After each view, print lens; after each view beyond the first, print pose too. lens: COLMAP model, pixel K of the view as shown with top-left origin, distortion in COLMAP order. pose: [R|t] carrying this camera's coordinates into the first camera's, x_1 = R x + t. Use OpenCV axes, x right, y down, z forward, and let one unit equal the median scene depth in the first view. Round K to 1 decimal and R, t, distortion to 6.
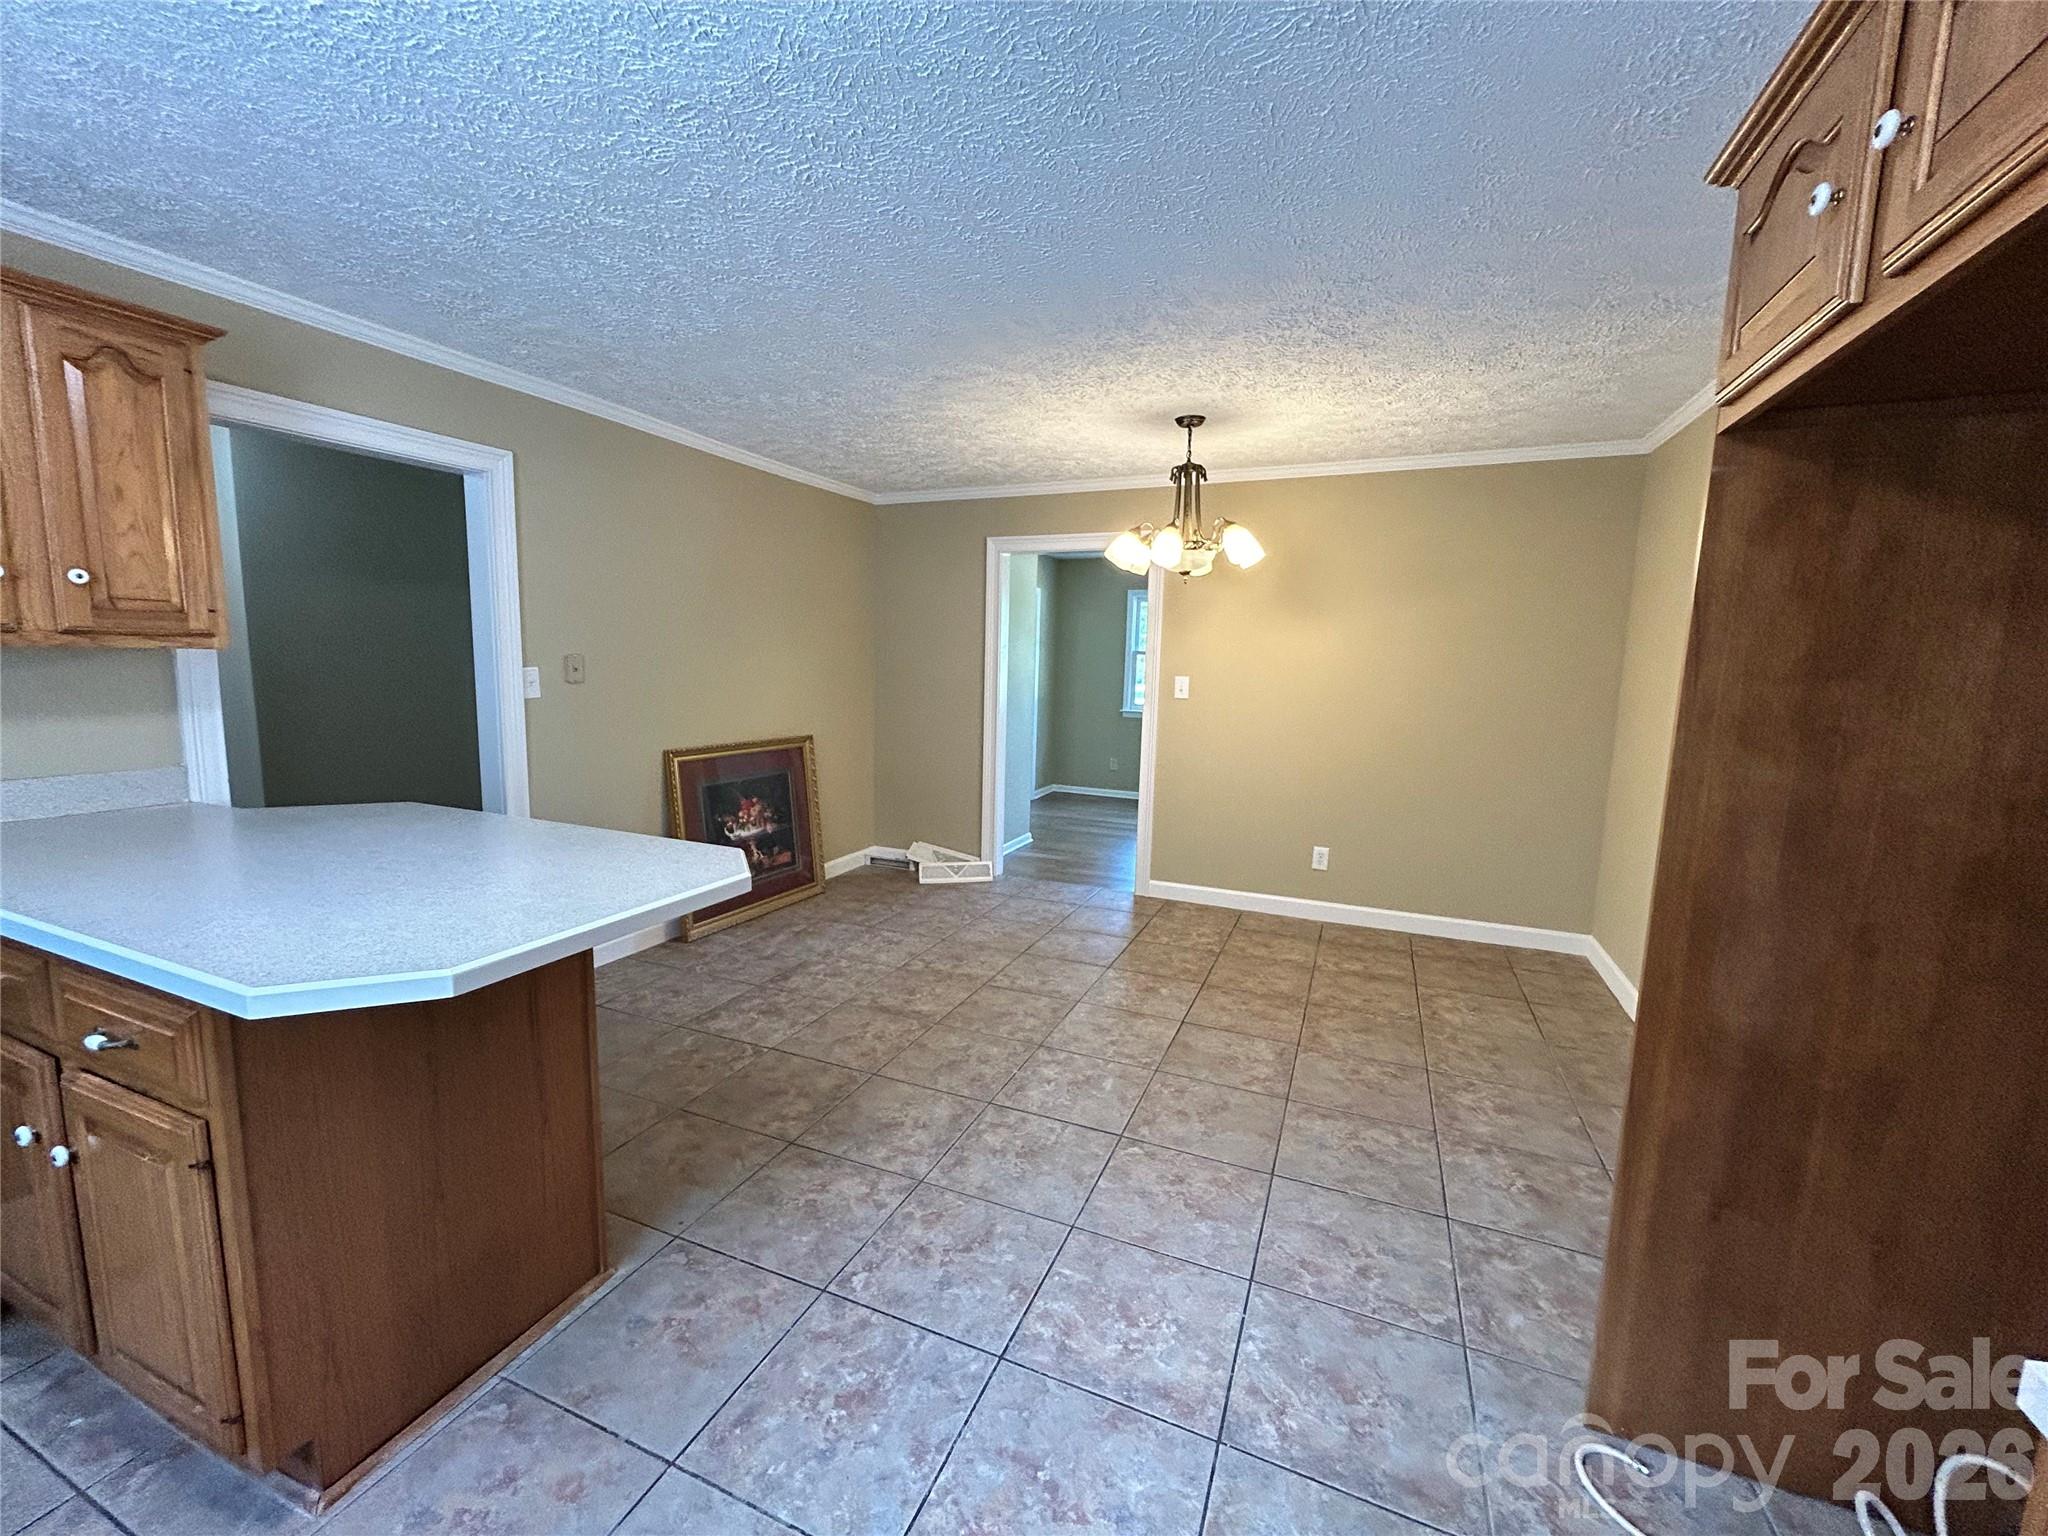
lens RADIAL K [[822.9, 0, 1021.1], [0, 822.9, 768.8], [0, 0, 1]] dist [0.002122, 0.000415]
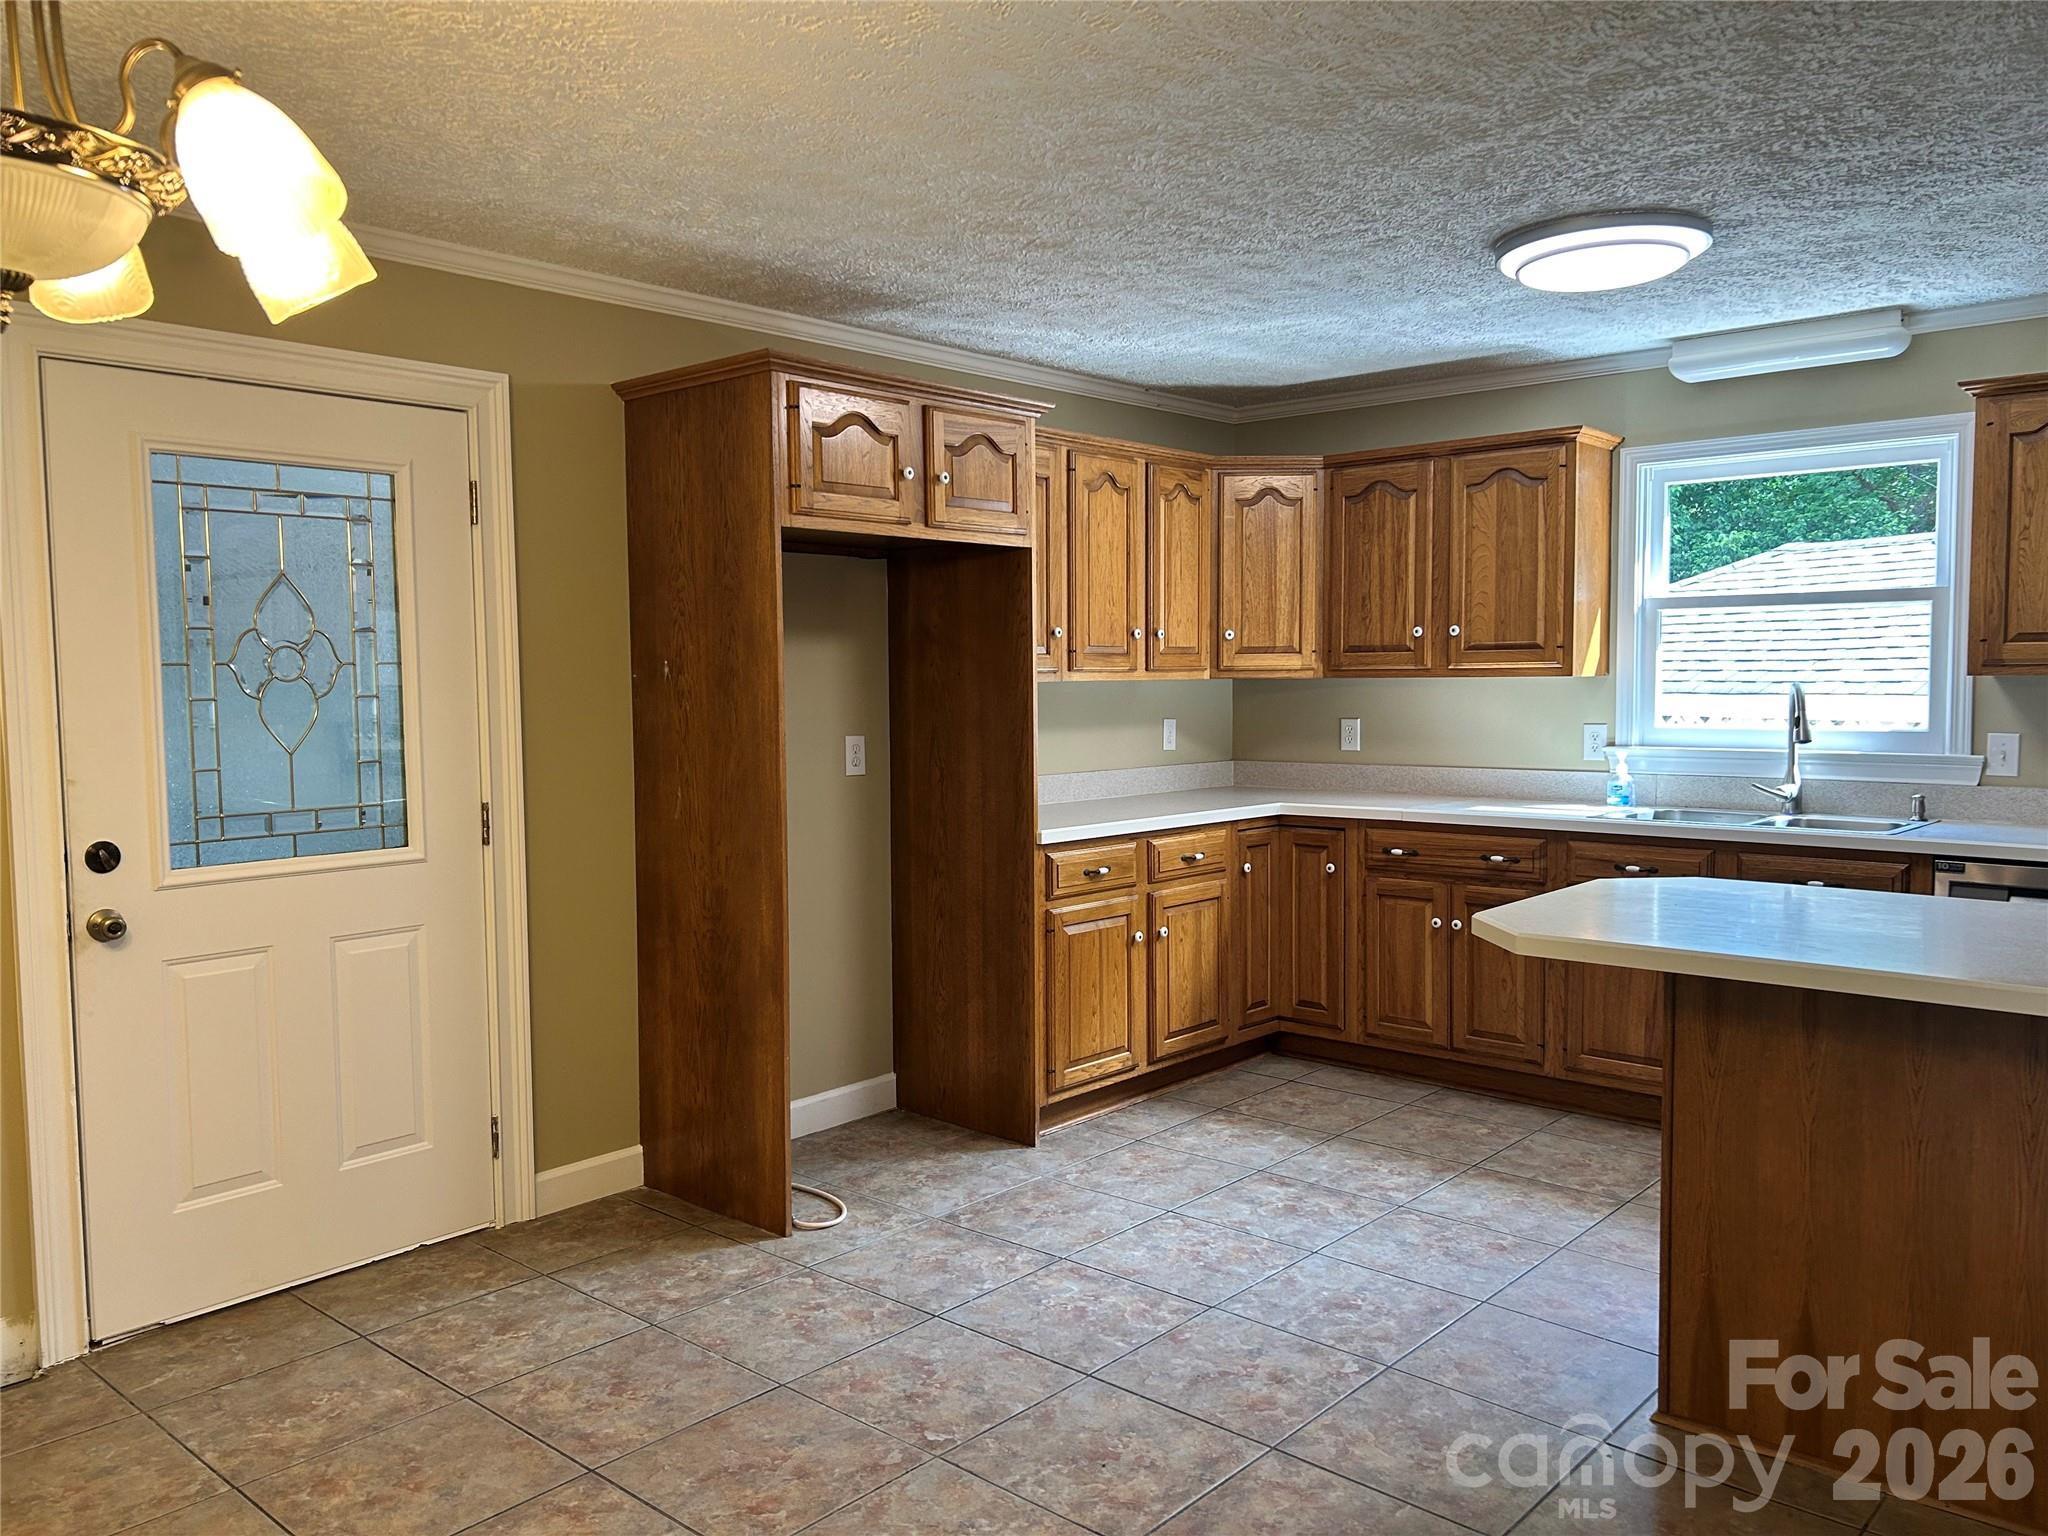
lens RADIAL K [[1549.0, 0, 1026.4], [0, 1549.0, 766.5], [0, 0, 1]] dist [0.022505, -0.004654]
pose [[-0.947907, -0.034361, 0.316690, -0.270102], [0.027867, 0.981409, 0.189894, -0.252840], [-0.317327, 0.188827, -0.929327, 1.839948]]
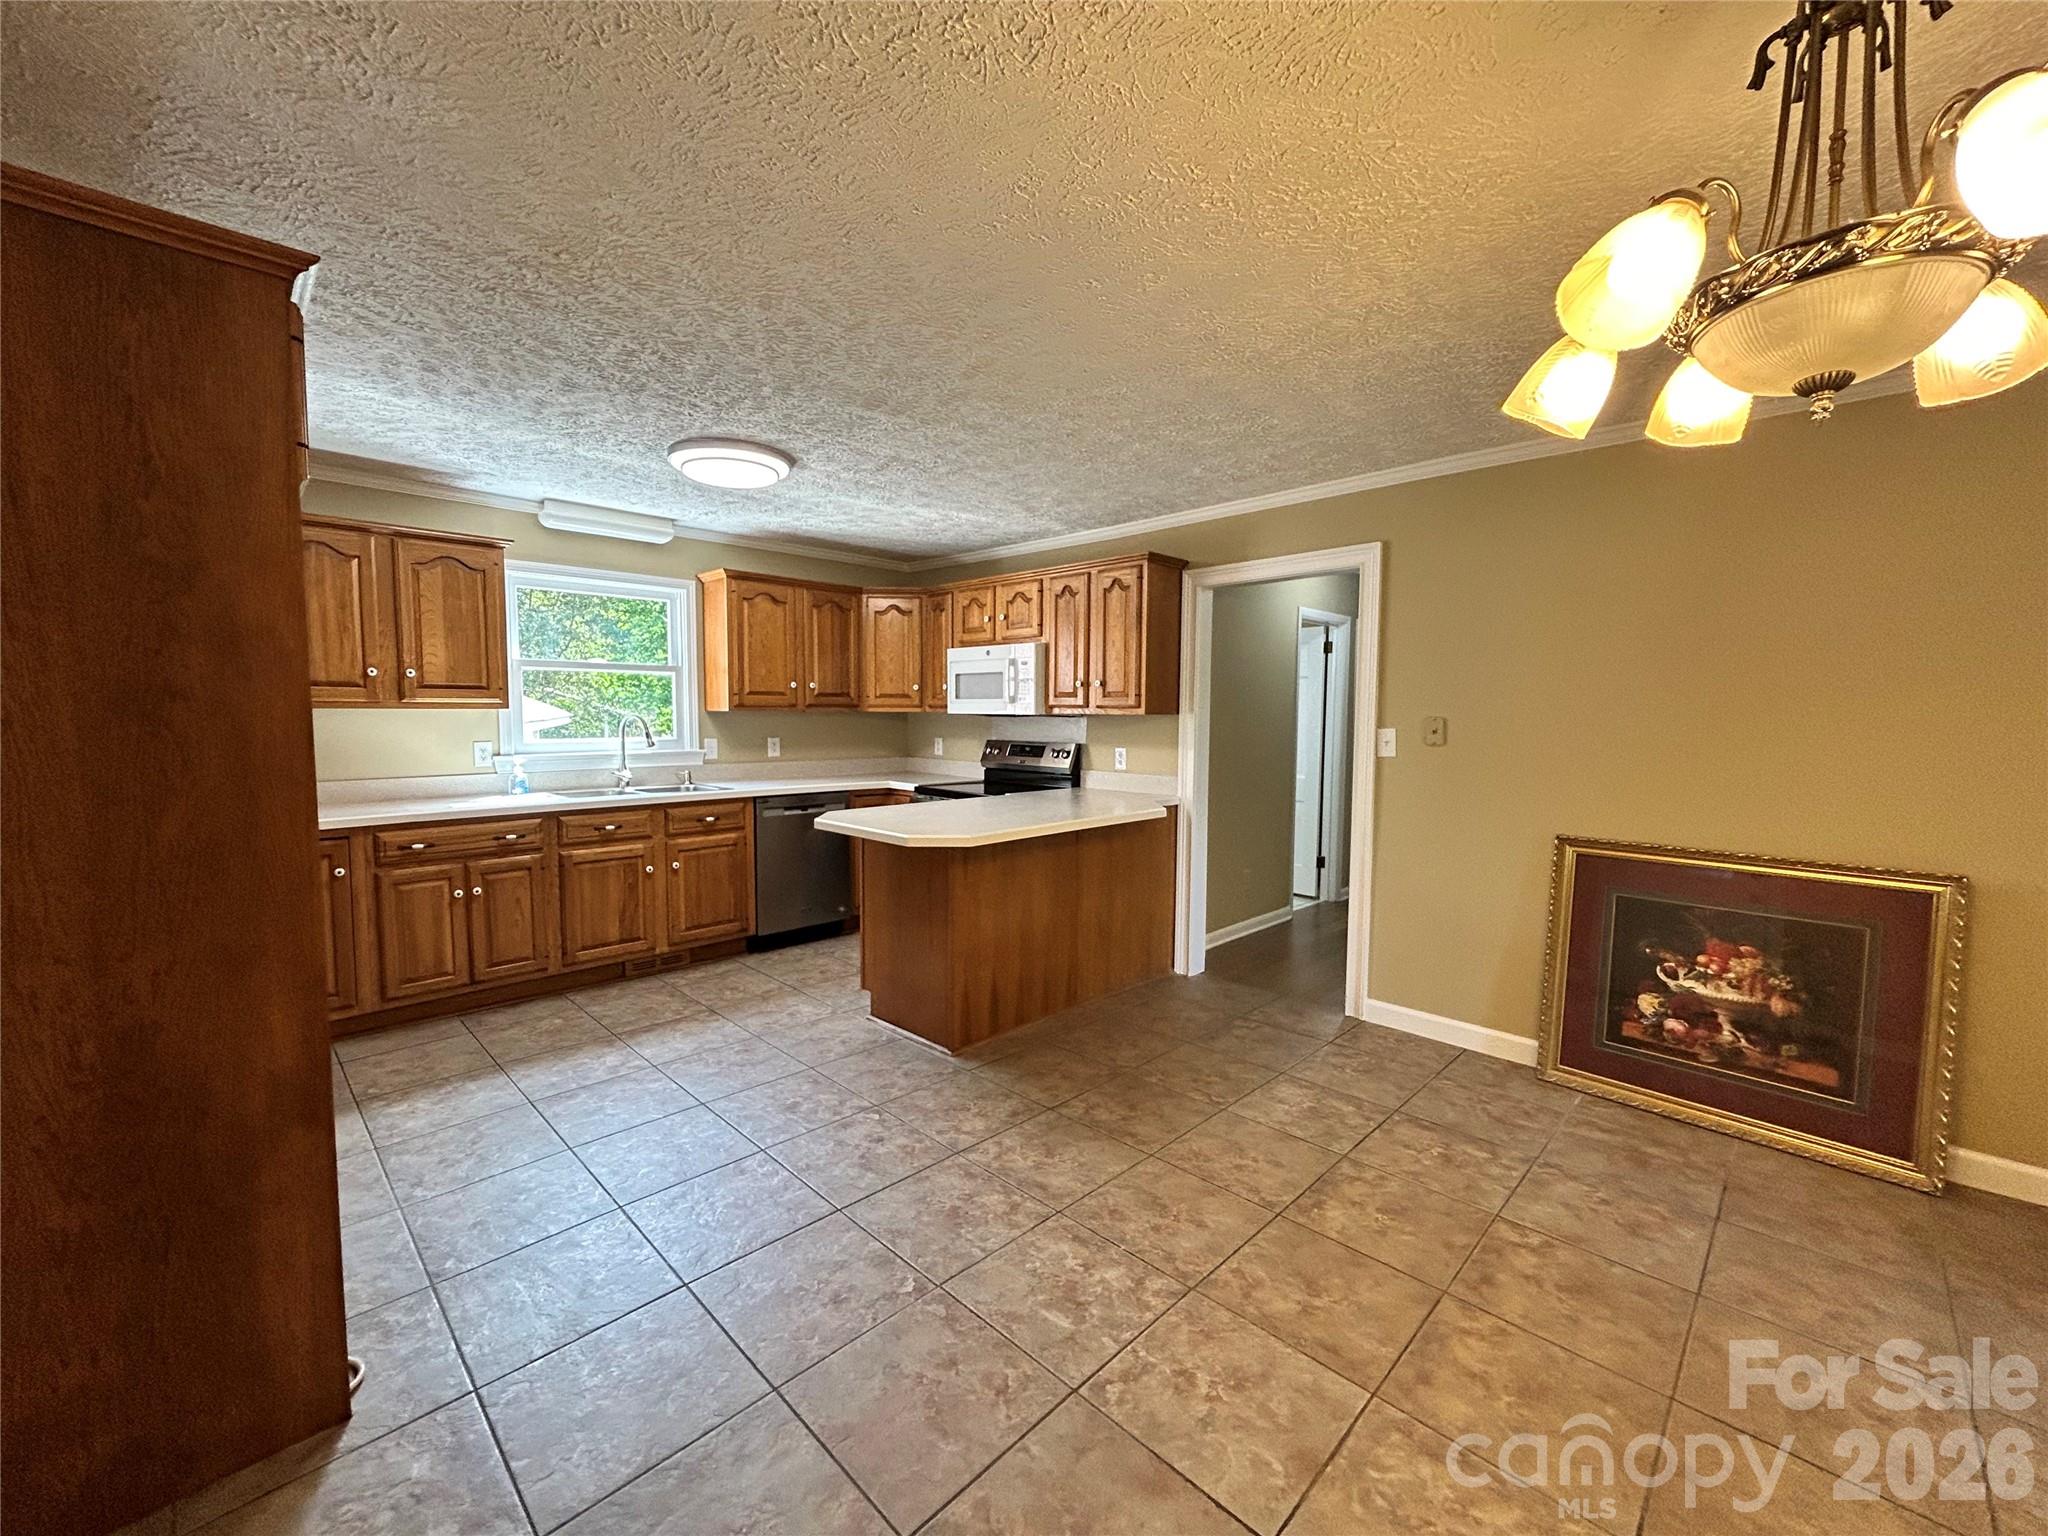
lens RADIAL K [[822.9, 0, 1011.5], [0, 822.9, 770.7], [0, 0, 1]] dist [0.002122, 0.000415]
pose [[-0.374929, 0.043702, -0.926023, 0.782963], [-0.135957, 0.985496, 0.101556, -0.142385], [0.917030, 0.163975, -0.363549, 1.208806]]
